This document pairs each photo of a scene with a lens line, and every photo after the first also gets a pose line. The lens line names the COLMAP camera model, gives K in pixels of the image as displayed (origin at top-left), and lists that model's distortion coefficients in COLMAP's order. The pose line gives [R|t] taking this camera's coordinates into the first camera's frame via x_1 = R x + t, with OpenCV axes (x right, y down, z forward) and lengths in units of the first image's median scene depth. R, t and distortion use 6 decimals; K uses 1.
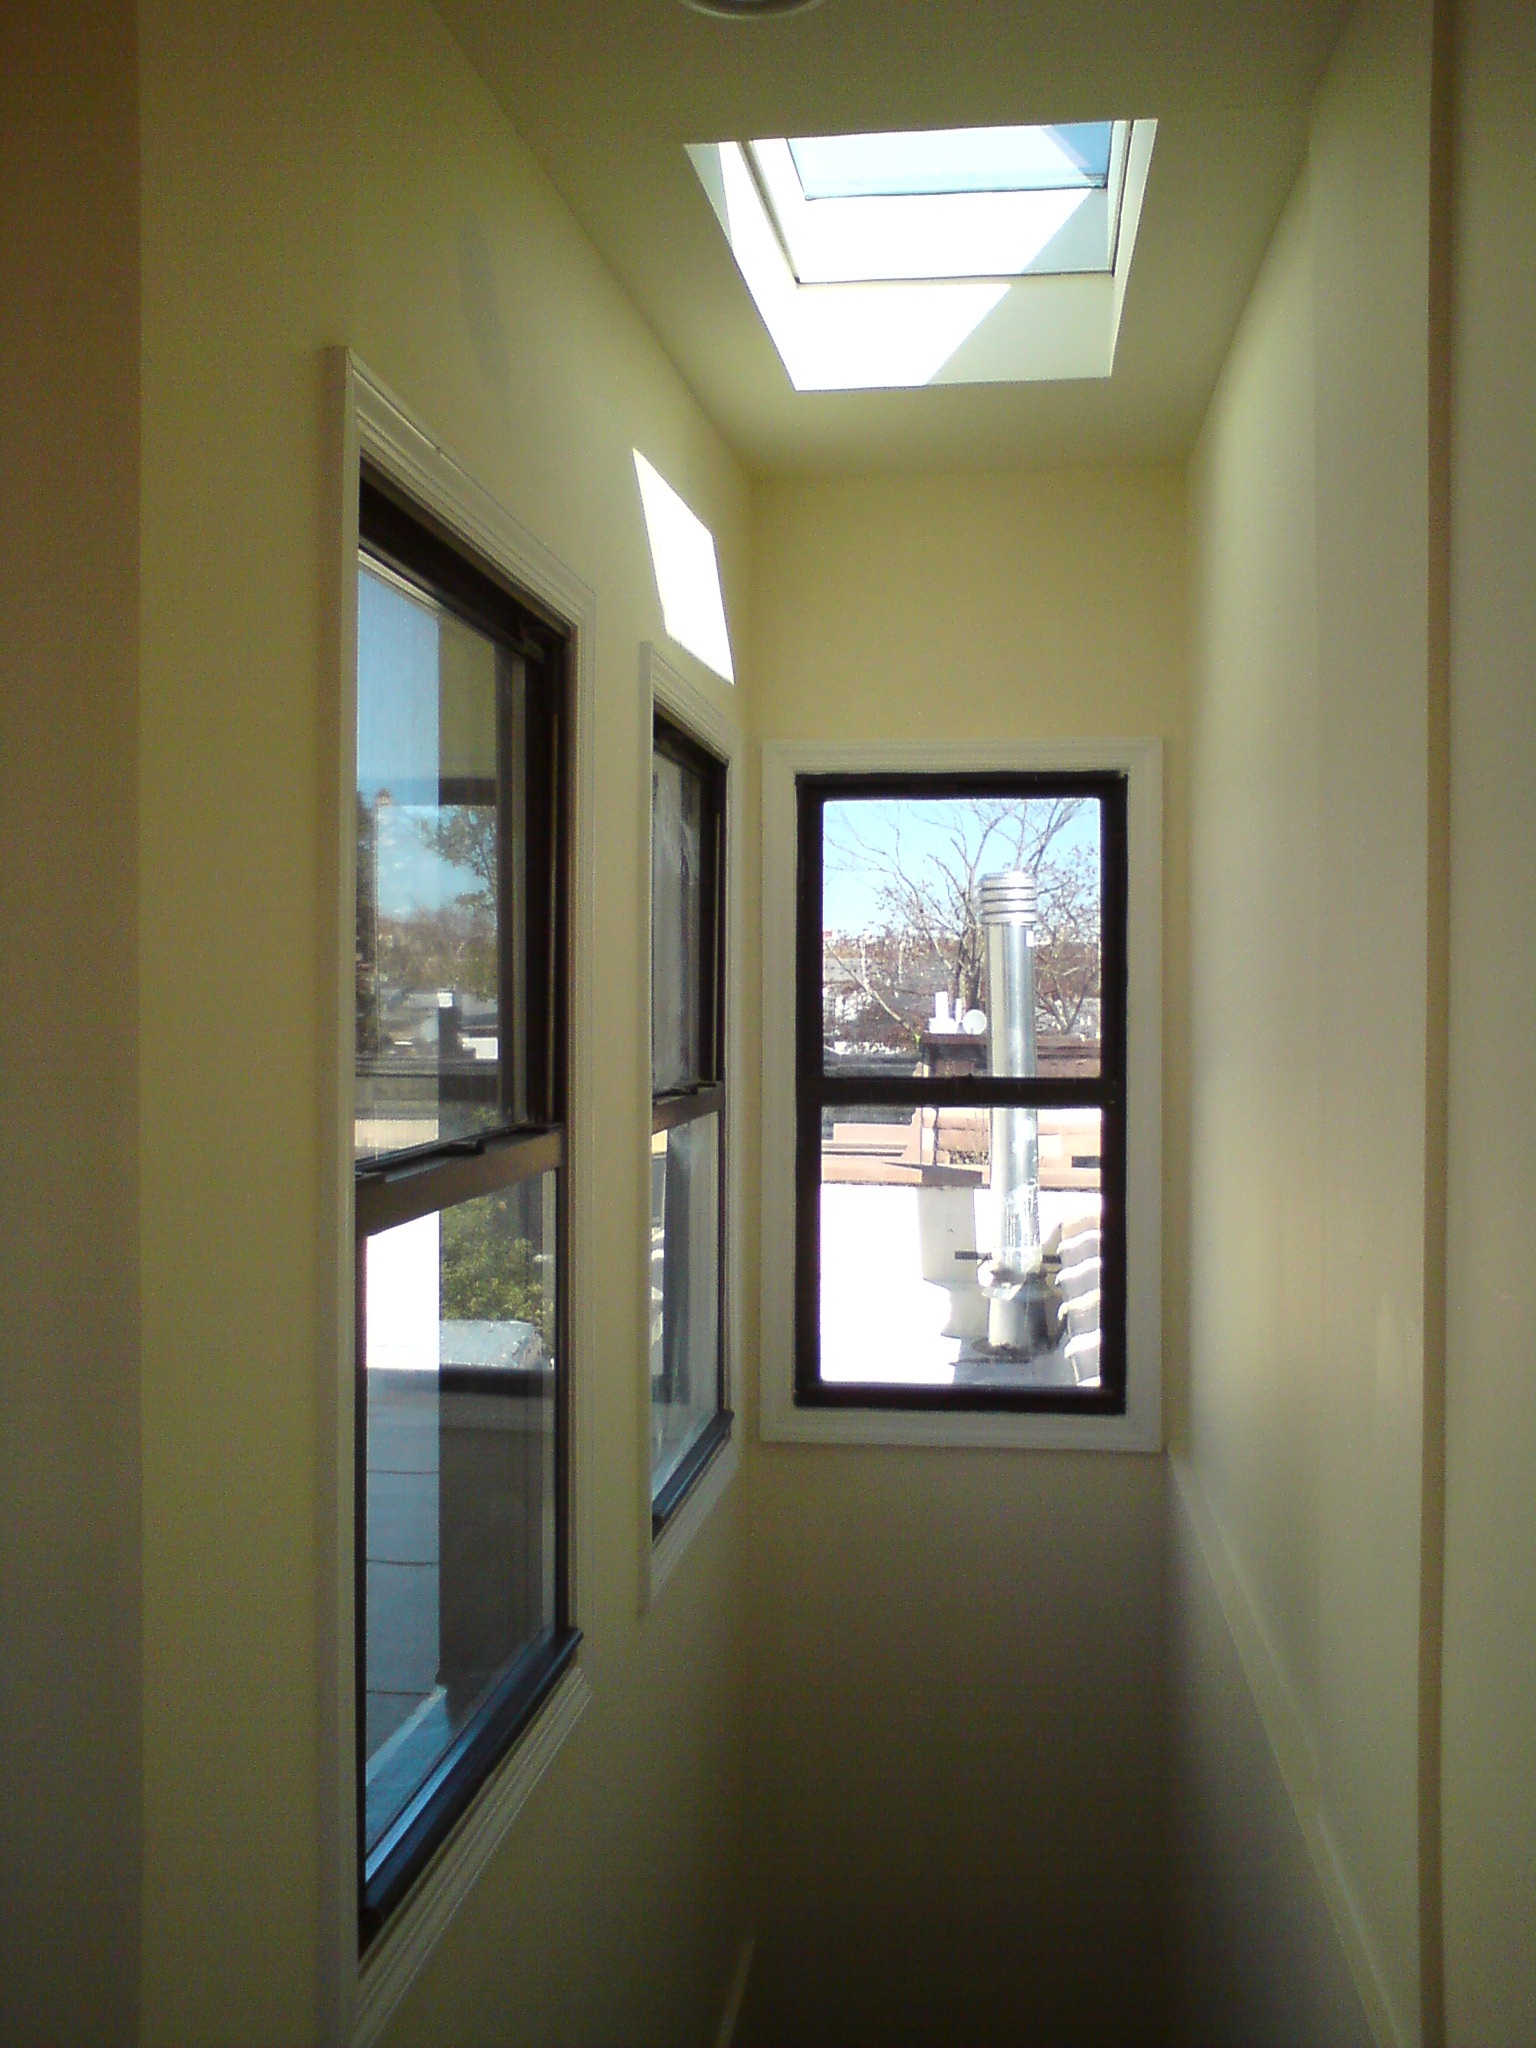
lens RADIAL K [[1999.6, 0, 725.7], [0, 1999.6, 980.7], [0, 0, 1]] dist [-0.306842, 0.715198]
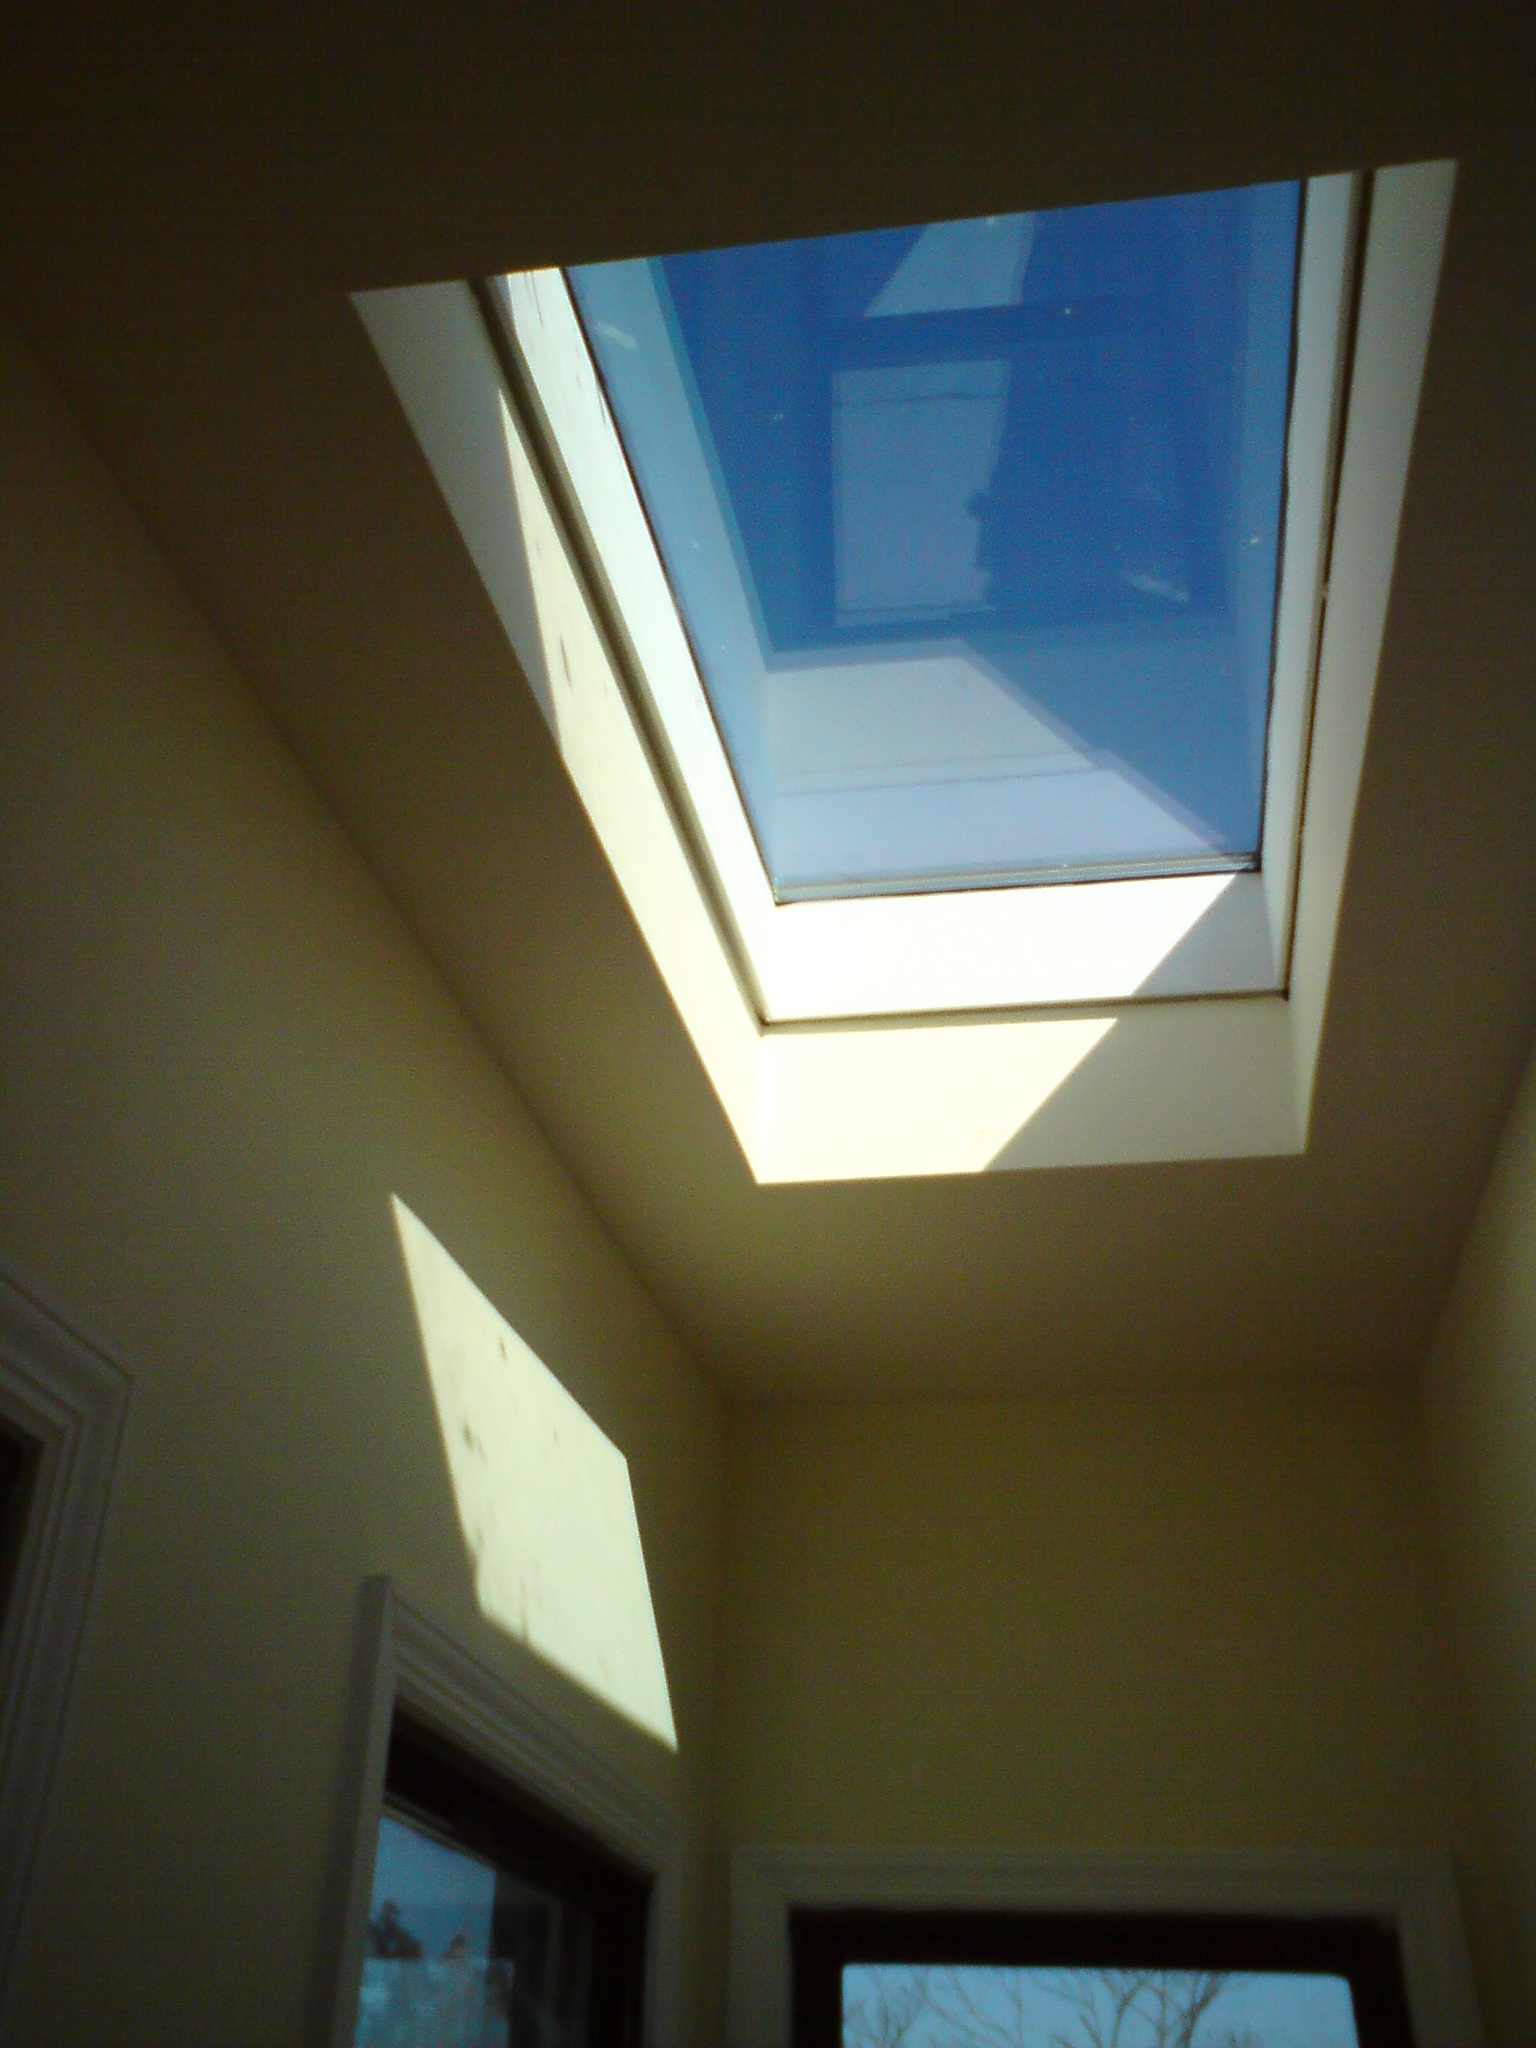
lens RADIAL K [[1999.6, 0, 725.7], [0, 1999.6, 980.7], [0, 0, 1]] dist [-0.306842, 0.715198]
pose [[0.998629, -0.007561, -0.051806, 0.057558], [-0.021024, 0.848310, -0.529083, -0.043659], [0.047948, 0.529446, 0.846987, 0.473480]]
